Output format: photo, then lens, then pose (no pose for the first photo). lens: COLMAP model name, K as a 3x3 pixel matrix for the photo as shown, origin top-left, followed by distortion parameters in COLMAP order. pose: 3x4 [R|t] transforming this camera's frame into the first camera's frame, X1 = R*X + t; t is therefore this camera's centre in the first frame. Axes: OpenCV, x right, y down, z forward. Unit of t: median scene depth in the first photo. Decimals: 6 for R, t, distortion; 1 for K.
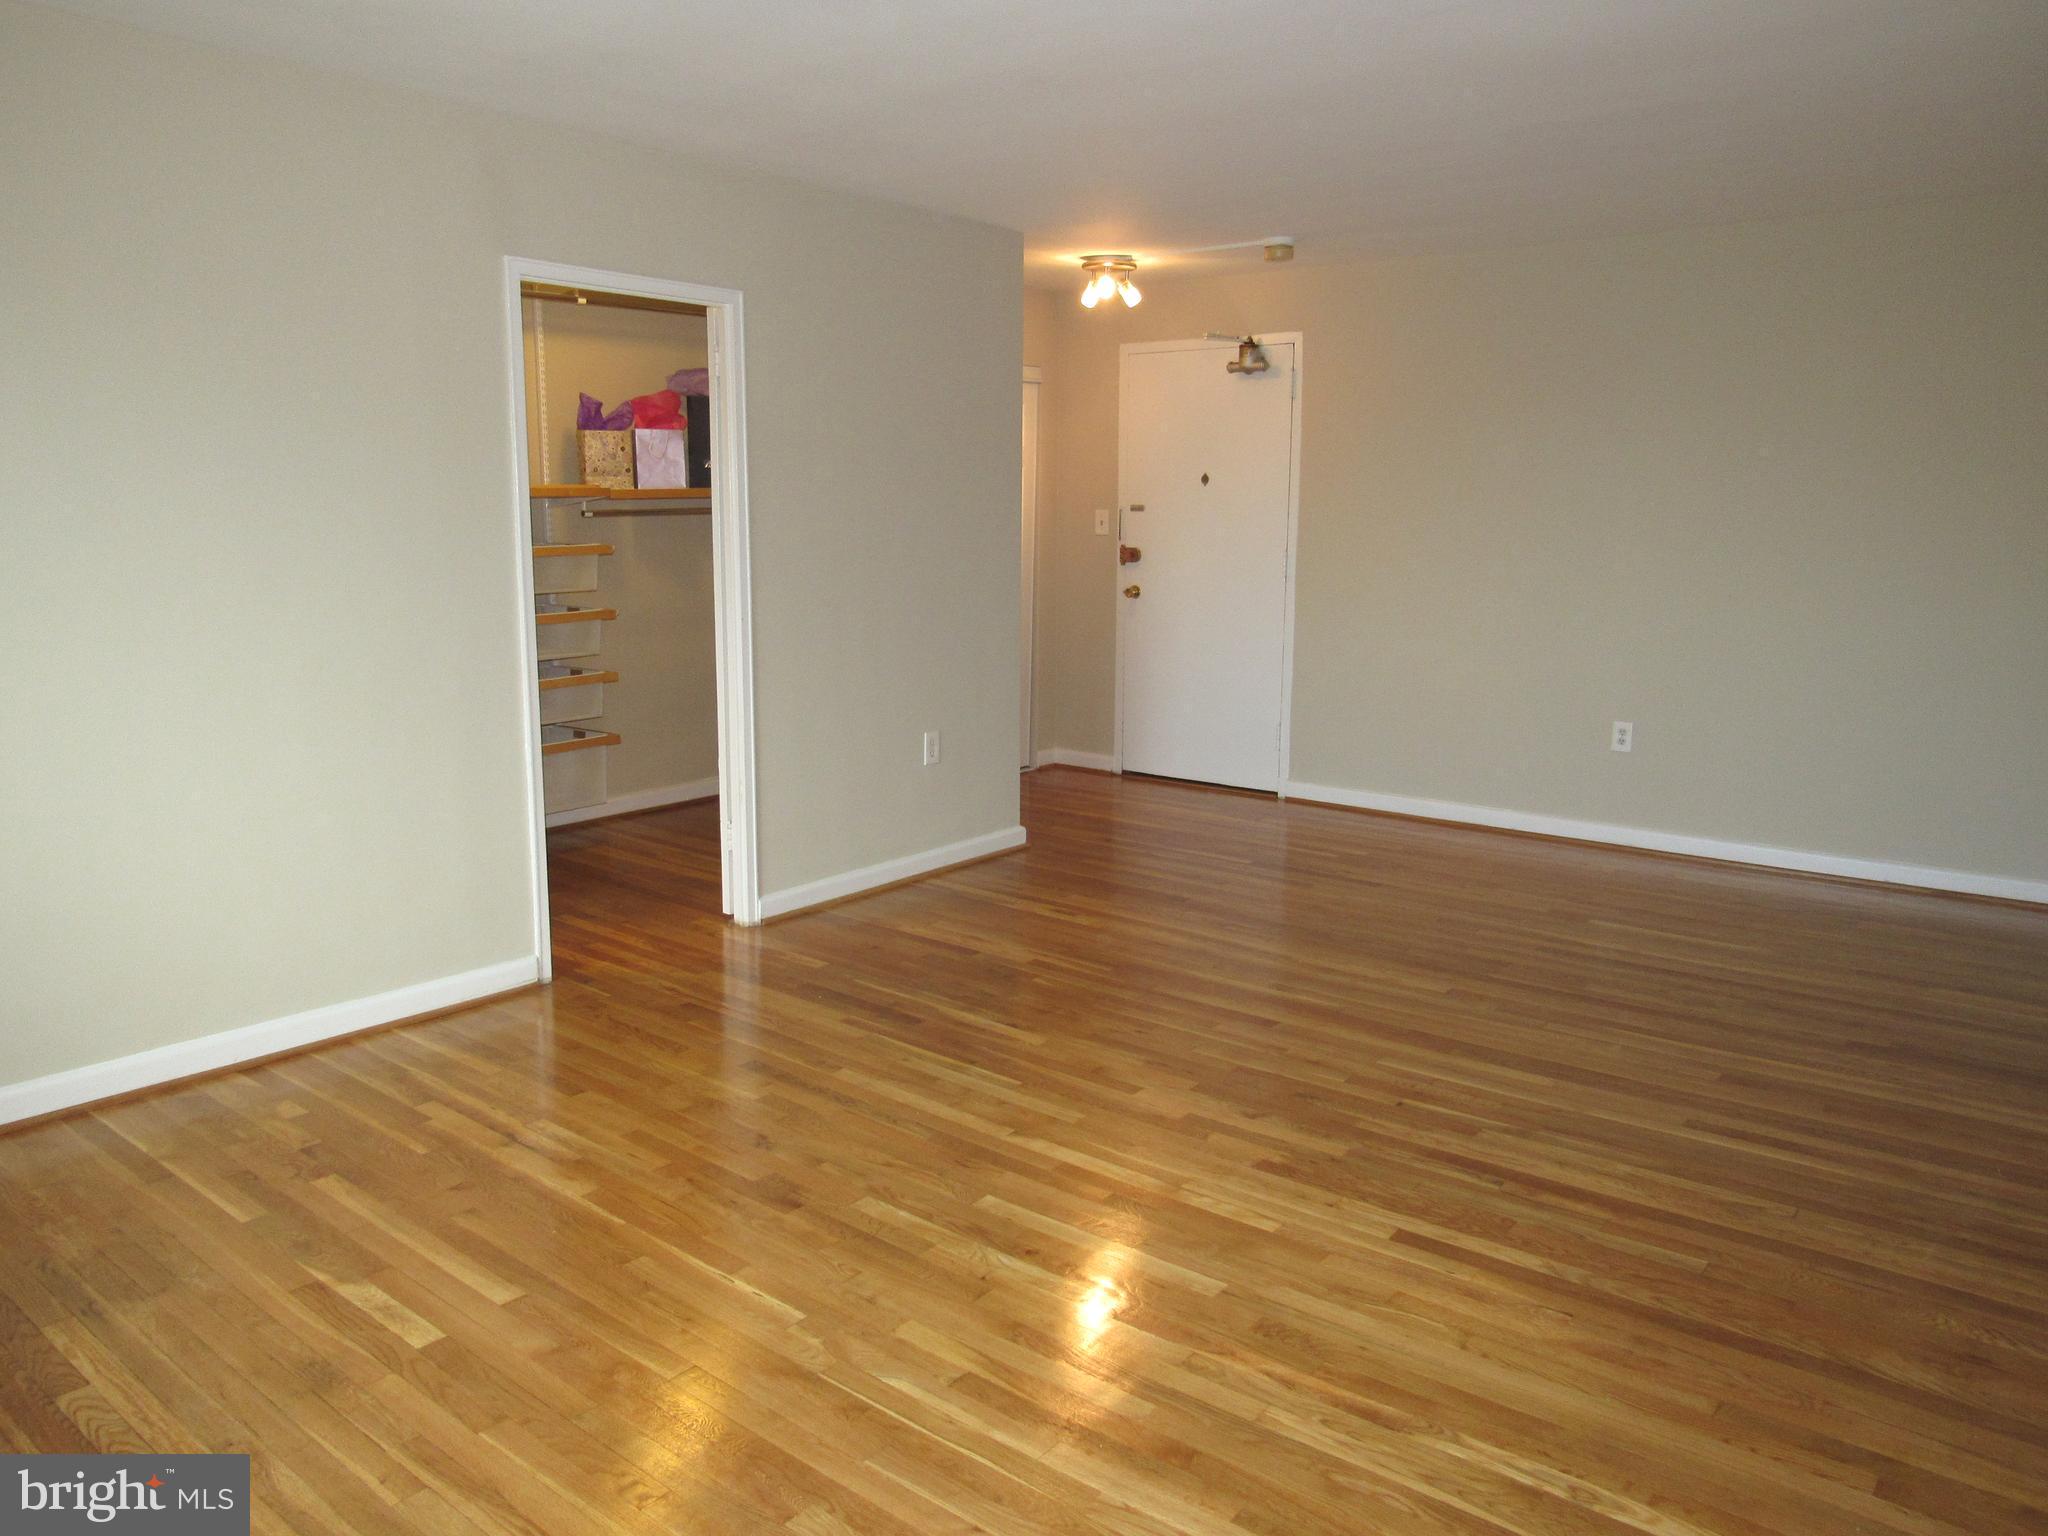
lens RADIAL K [[1430.8, 0, 1015.4], [0, 1430.8, 734.7], [0, 0, 1]] dist [-0.057465, 0.002499]
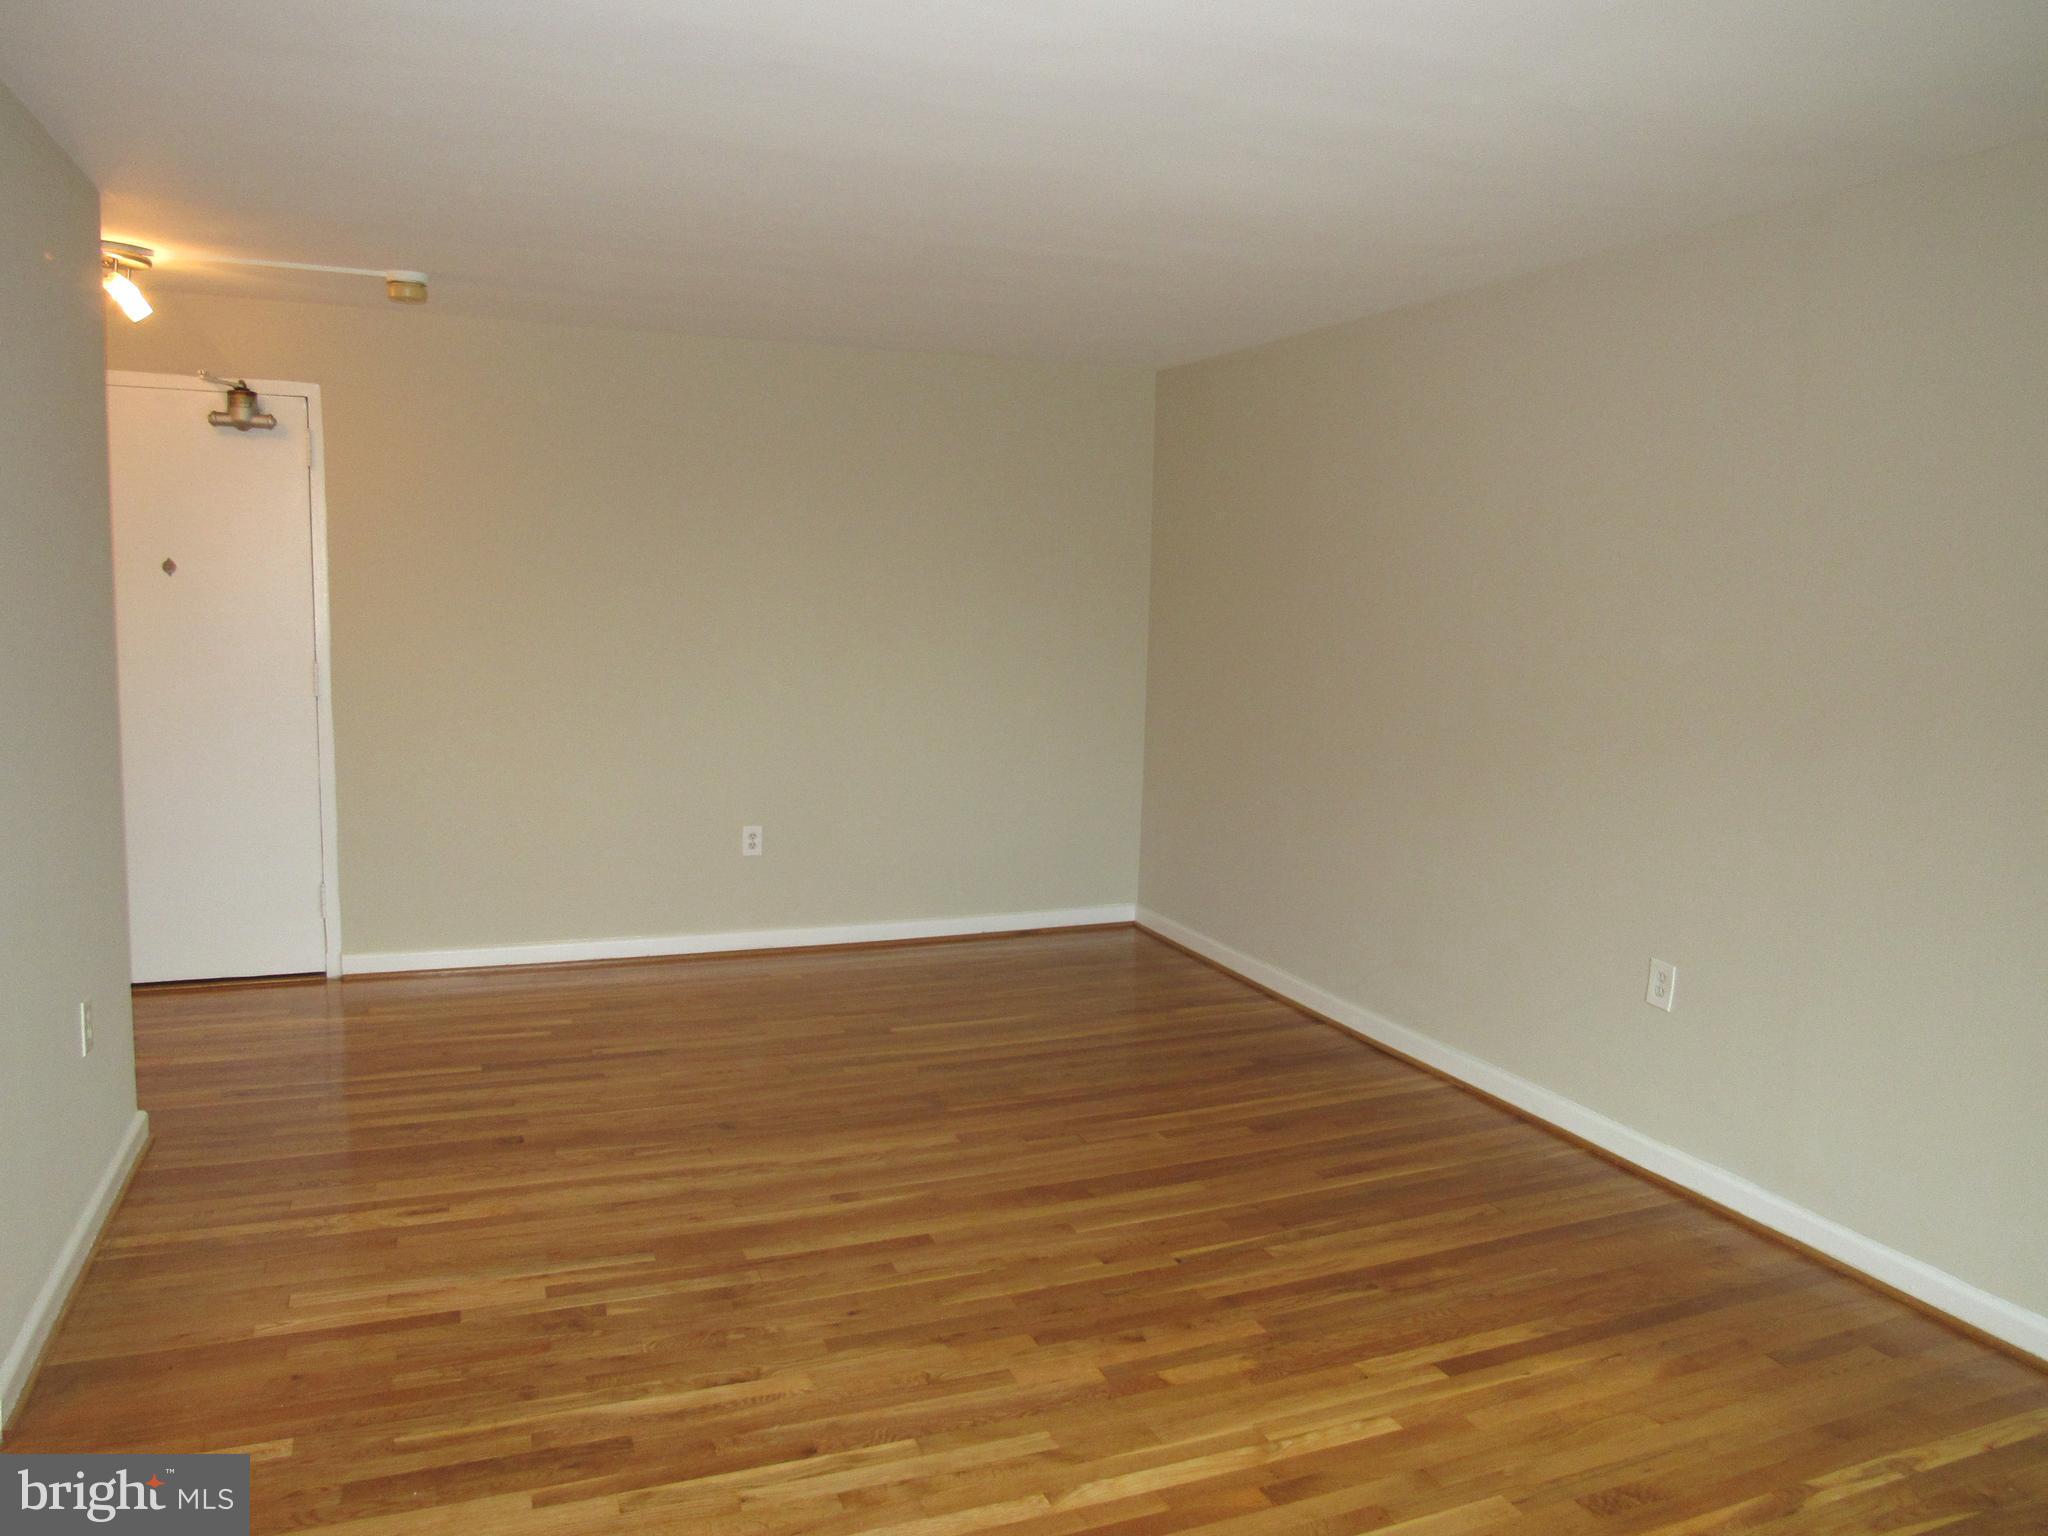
lens RADIAL K [[1421.3, 0, 1012.6], [0, 1421.3, 743.2], [0, 0, 1]] dist [-0.048116, 0.006350]
pose [[0.489321, -0.081467, 0.868290, -0.474032], [0.114145, 0.993045, 0.028847, -0.103831], [-0.864602, 0.084995, 0.495217, 0.481091]]
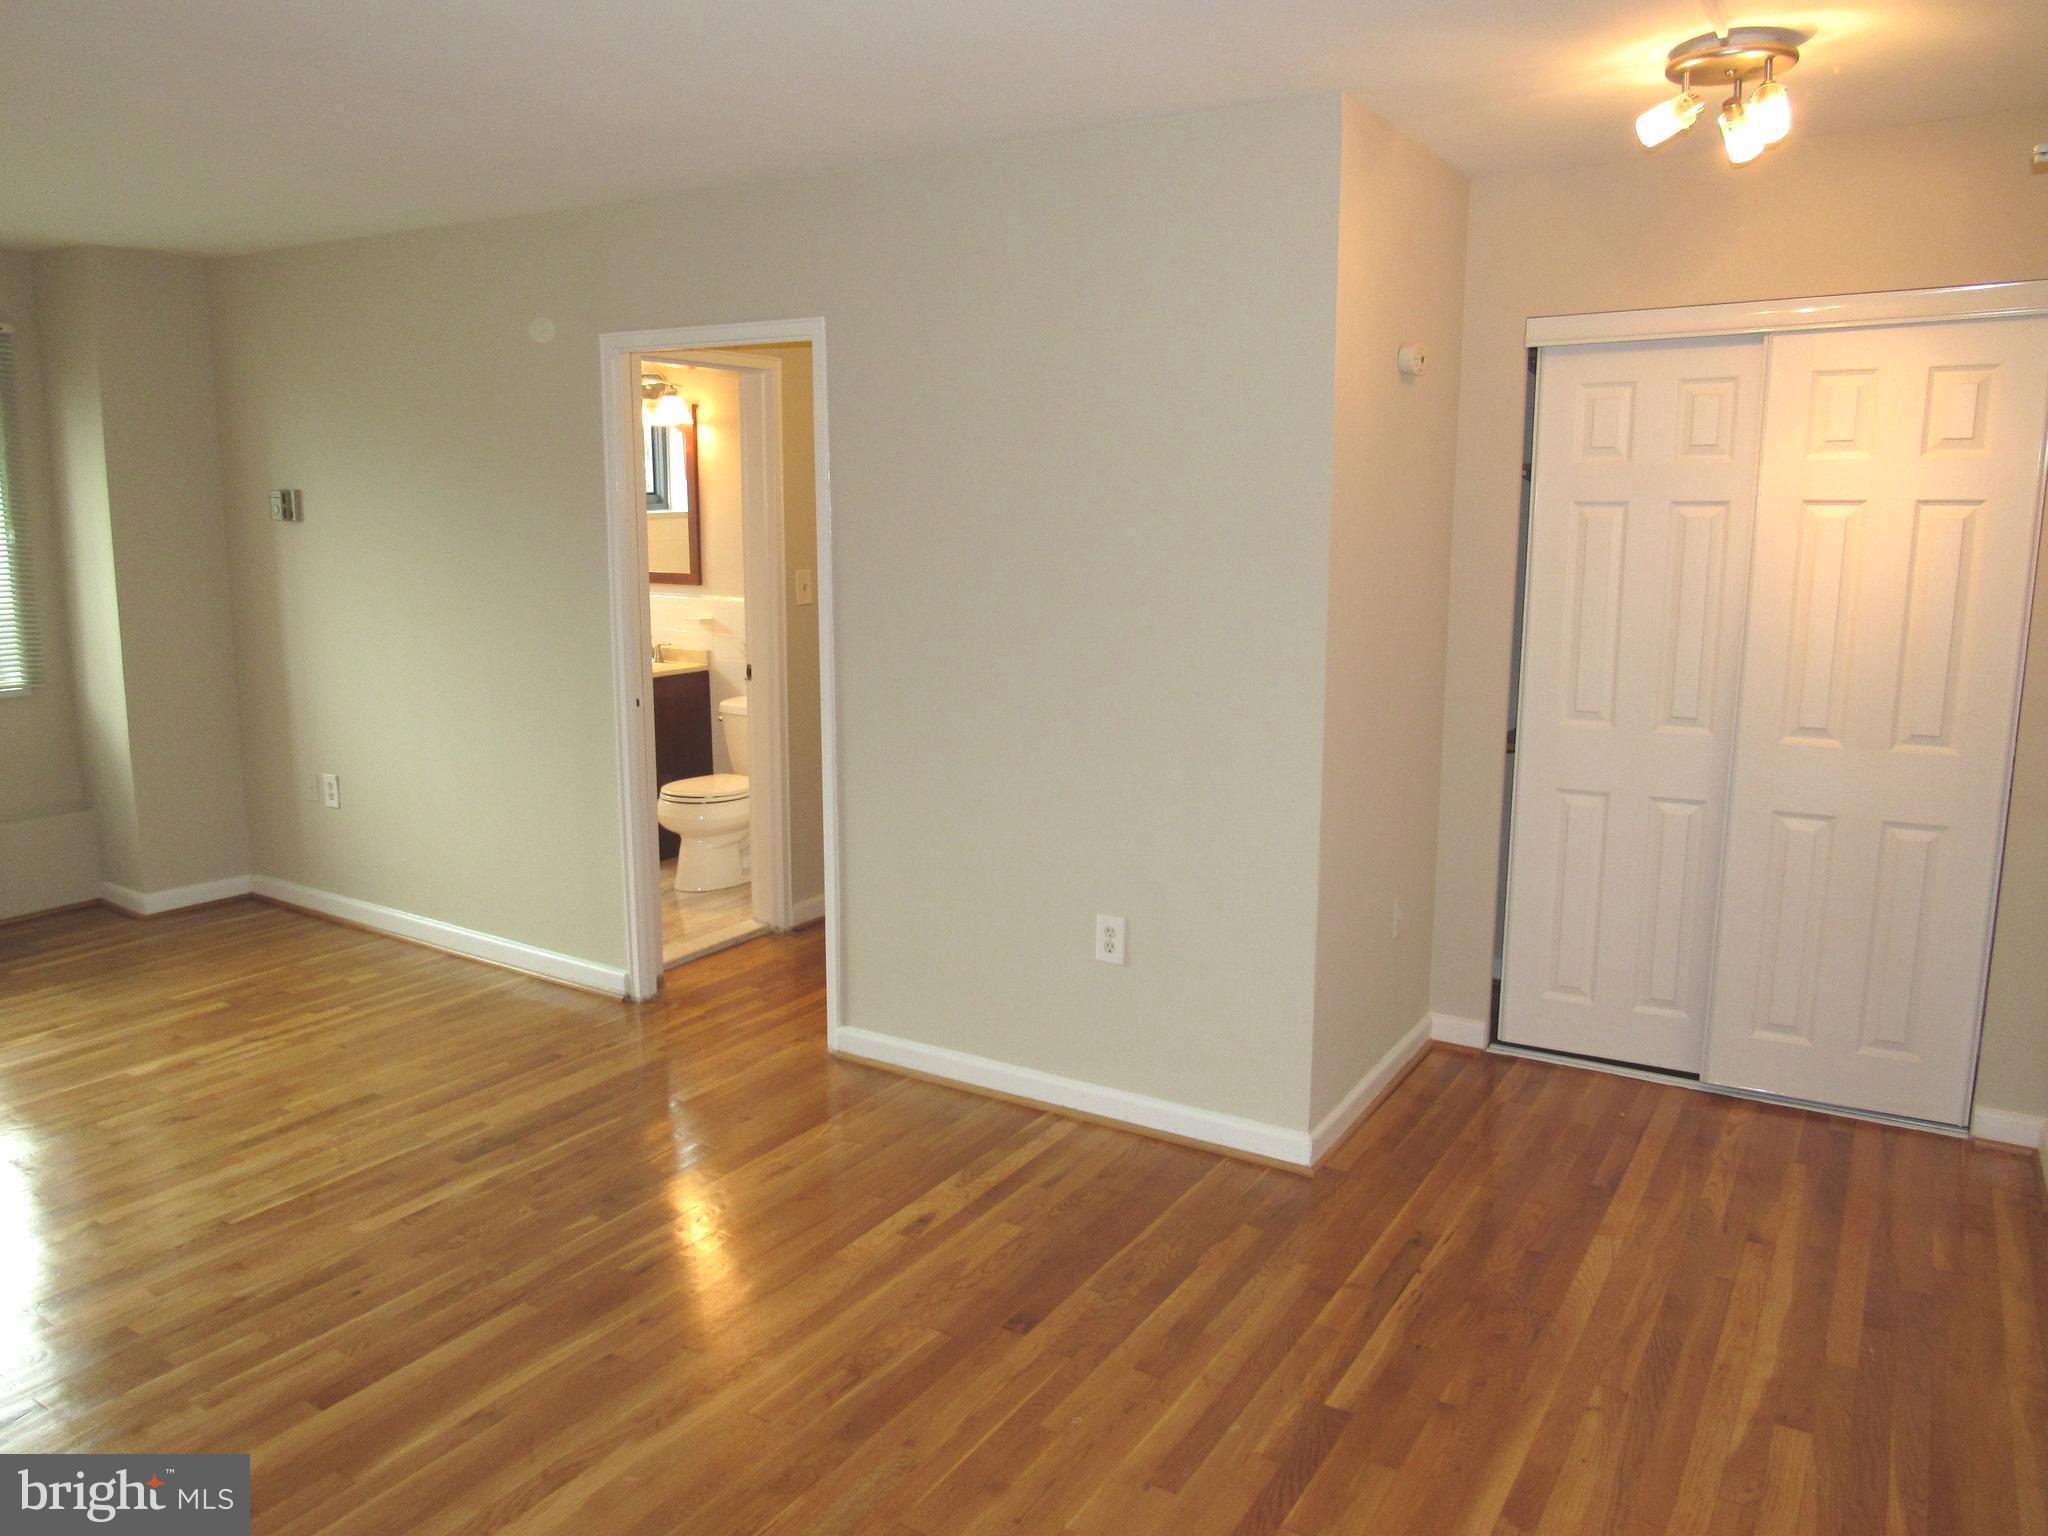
lens RADIAL K [[1457.1, 0, 1024.0], [0, 1457.1, 768.0], [0, 0, 1]] dist [-0.032320, 0.005024]
pose [[0.121707, 0.167437, -0.978342, 0.757736], [-0.163338, 0.975610, 0.146650, -0.208409], [0.979034, 0.141952, 0.146087, 1.105574]]
